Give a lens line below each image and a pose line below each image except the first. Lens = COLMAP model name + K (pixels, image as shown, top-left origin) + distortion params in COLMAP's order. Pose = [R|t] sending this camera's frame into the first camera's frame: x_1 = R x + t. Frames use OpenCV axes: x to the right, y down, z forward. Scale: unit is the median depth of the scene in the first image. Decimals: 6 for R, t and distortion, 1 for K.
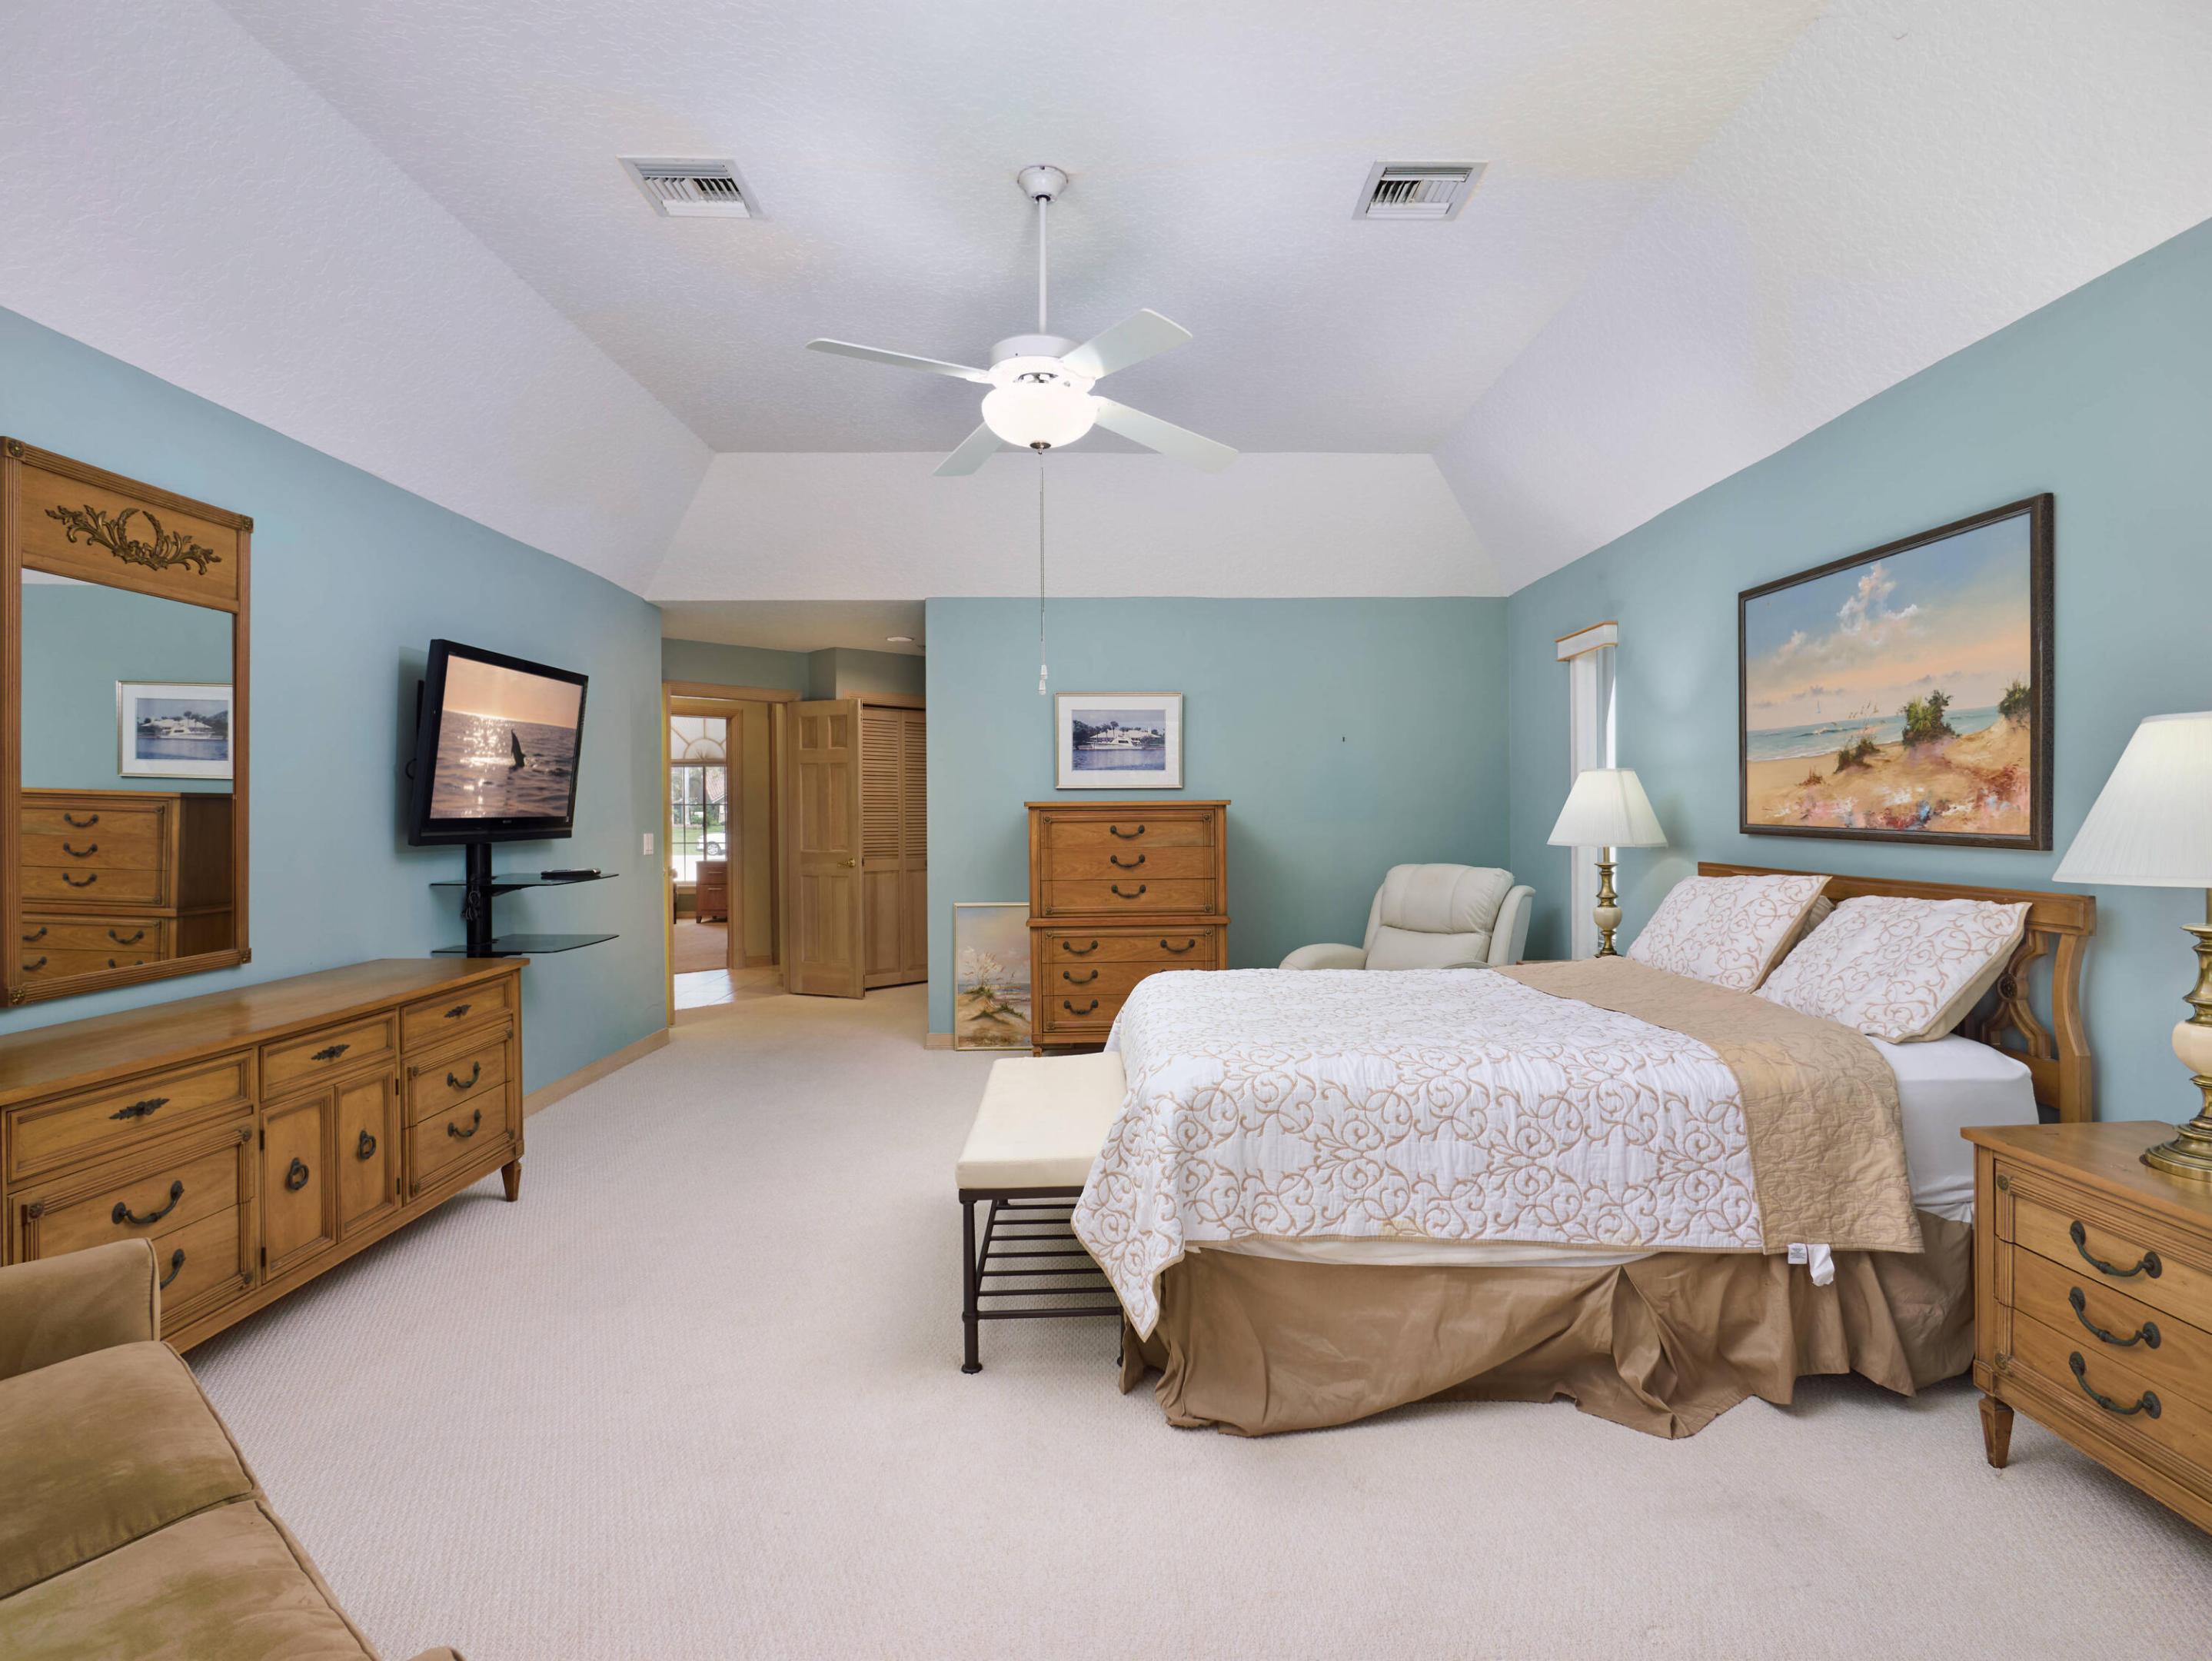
lens RADIAL K [[1187.4, 0, 1121.0], [0, 1187.4, 818.1], [0, 0, 1]] dist [-0.016837, 0.000075]
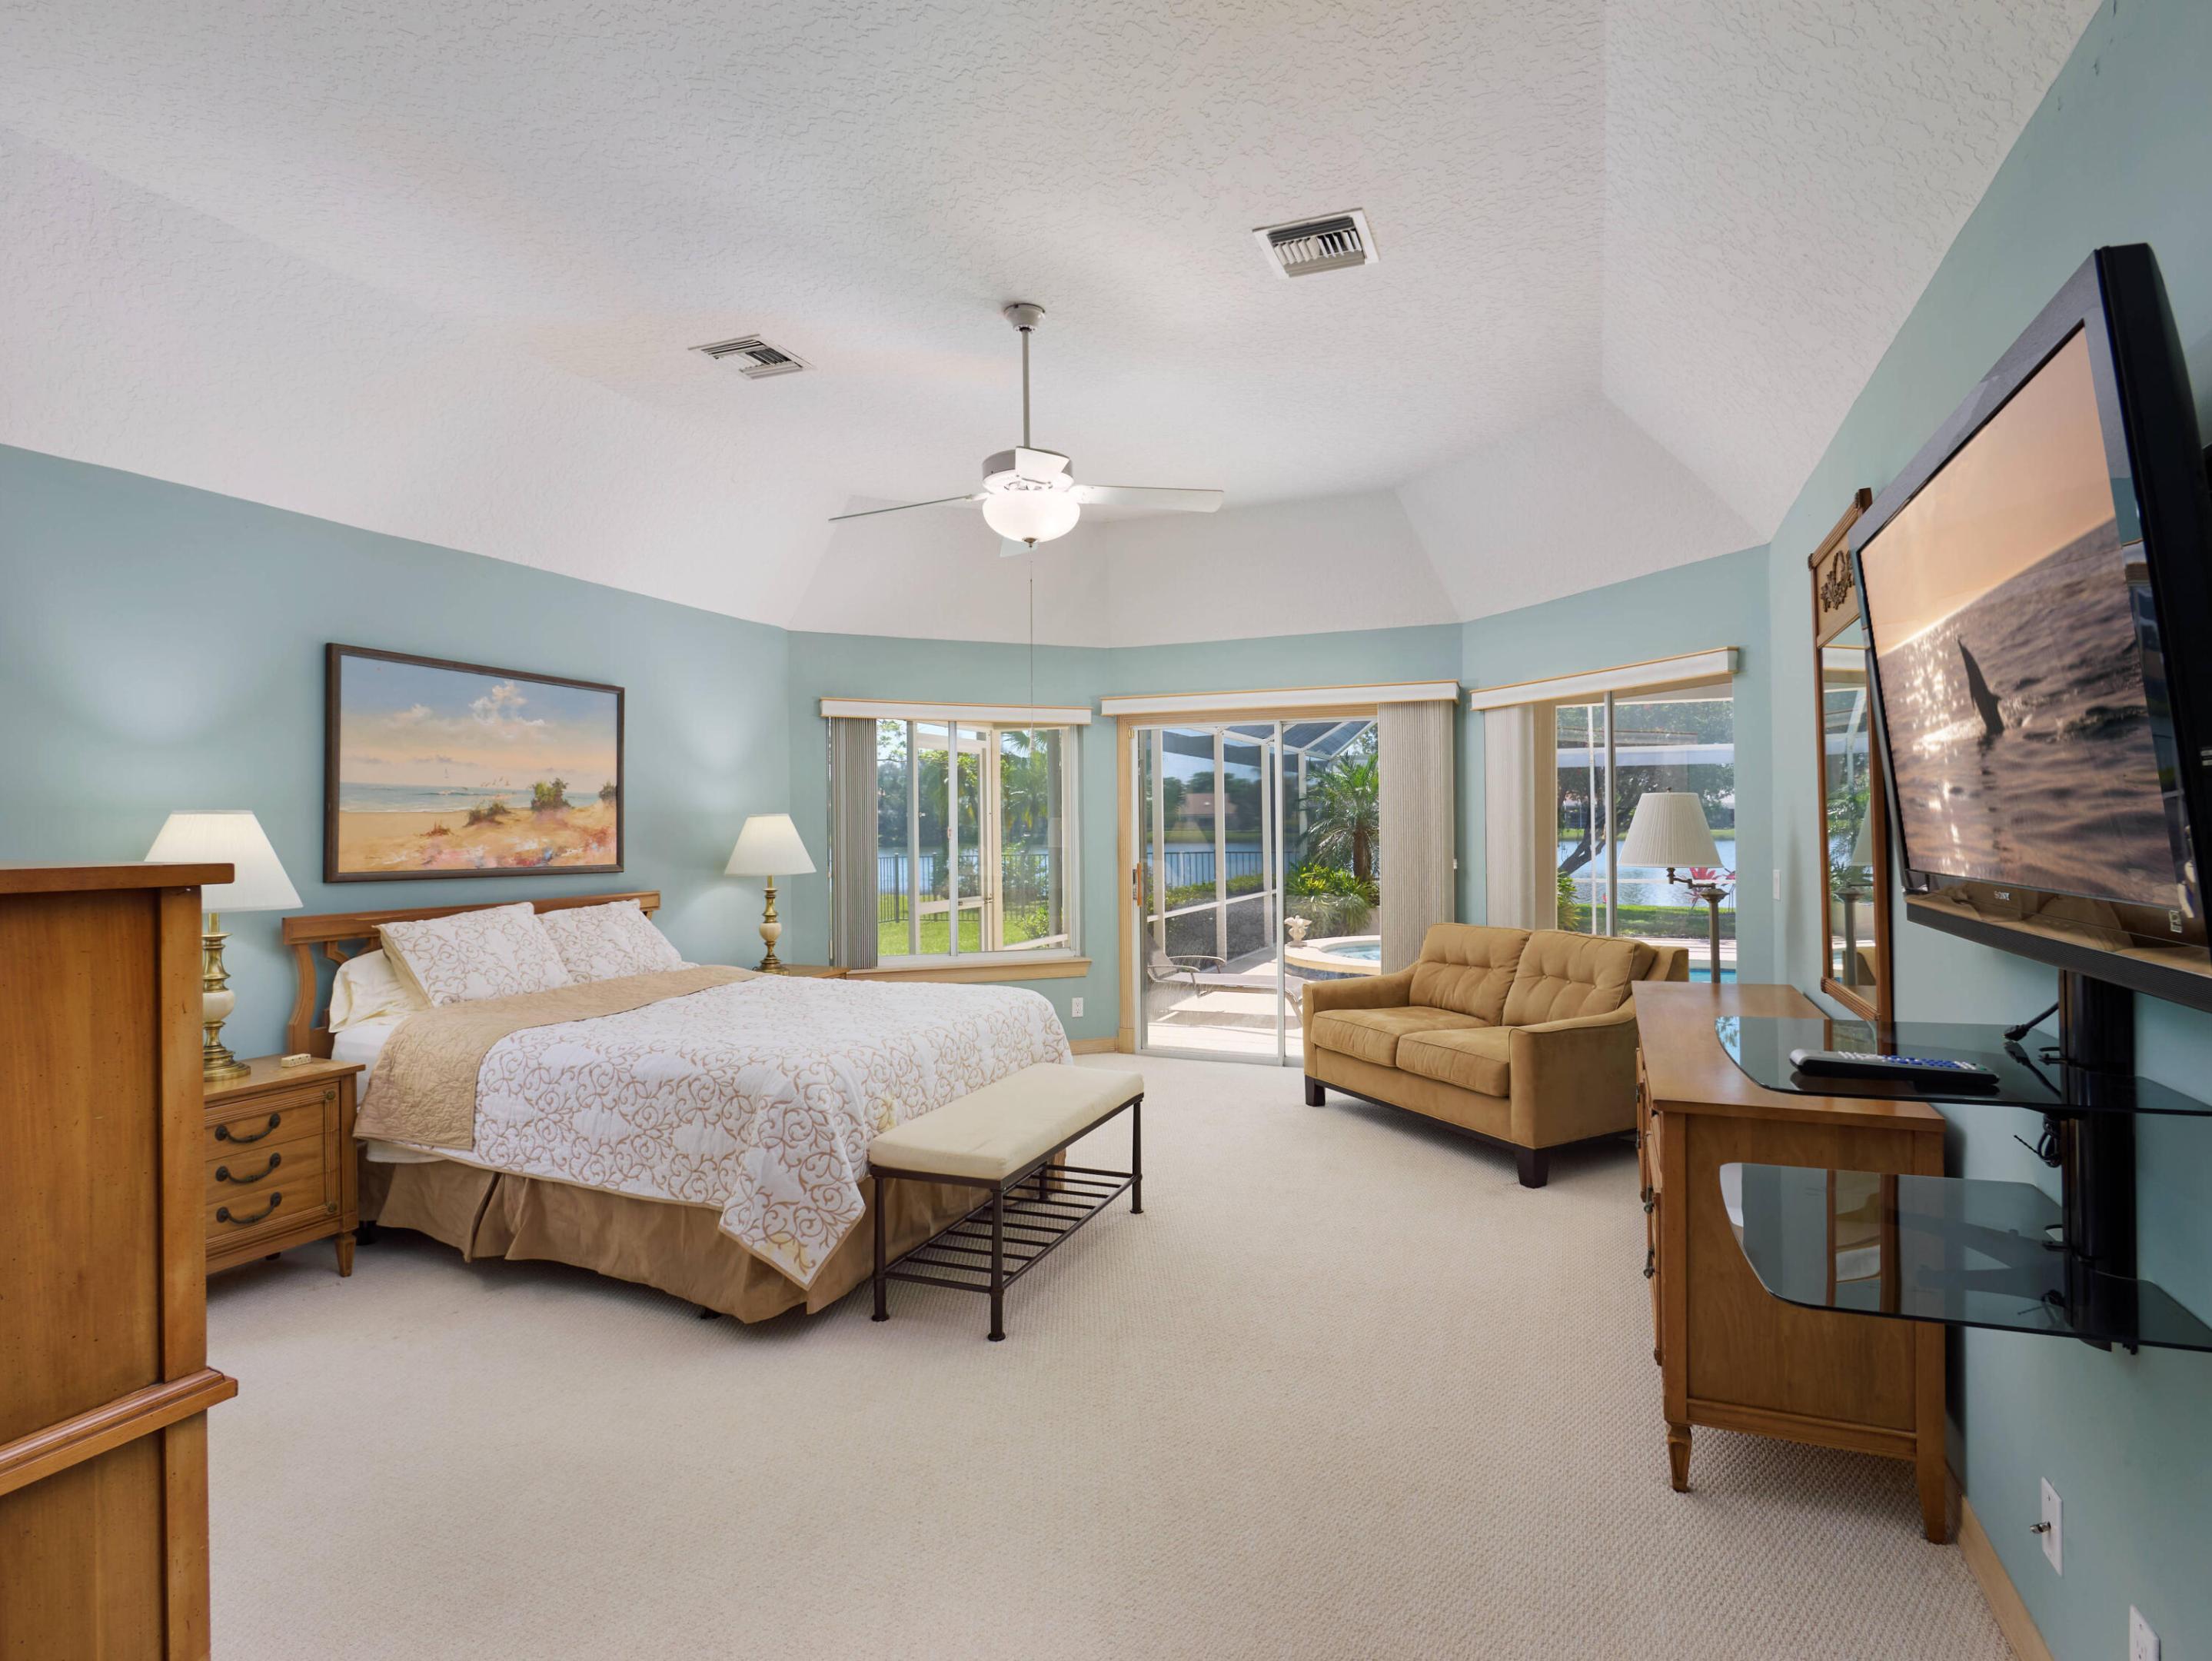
lens RADIAL K [[1187.4, 0, 1112.3], [0, 1187.4, 823.8], [0, 0, 1]] dist [-0.016837, 0.000075]
pose [[-0.920177, 0.015996, 0.391176, -0.574621], [0.018228, 0.999832, 0.001993, -0.032633], [-0.391078, 0.008964, -0.920314, 1.996670]]
